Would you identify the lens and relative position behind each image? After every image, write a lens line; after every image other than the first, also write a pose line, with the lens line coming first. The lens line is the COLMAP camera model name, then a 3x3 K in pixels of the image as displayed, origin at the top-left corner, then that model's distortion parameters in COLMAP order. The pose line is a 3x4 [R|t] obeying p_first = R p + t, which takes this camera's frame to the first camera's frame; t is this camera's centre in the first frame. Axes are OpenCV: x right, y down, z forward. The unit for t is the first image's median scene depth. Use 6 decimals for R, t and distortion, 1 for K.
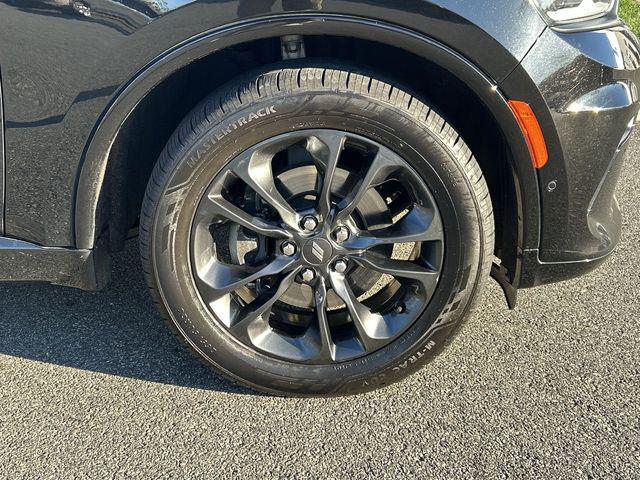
lens RADIAL K [[500.3, 0, 319.5], [0, 500.3, 237.8], [0, 0, 1]] dist [0.025971, -0.002844]
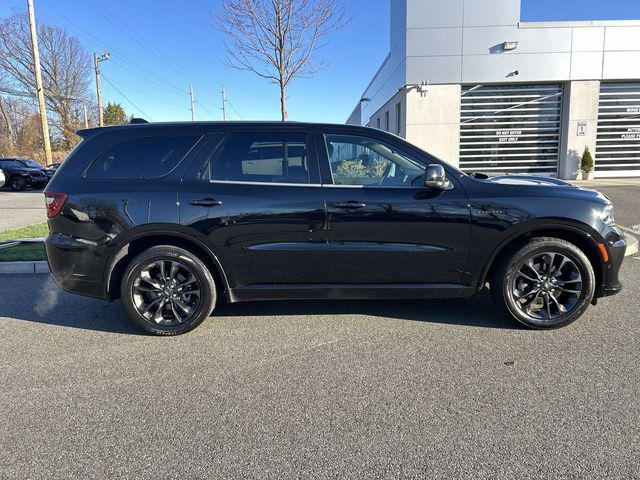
lens RADIAL K [[500.3, 0, 321.5], [0, 500.3, 241.5], [0, 0, 1]] dist [0.025971, -0.002844]
pose [[0.996651, -0.018137, 0.079739, -1.880451], [0.032861, 0.981728, -0.187430, 0.334745], [-0.074882, 0.189423, 0.979036, -2.445012]]
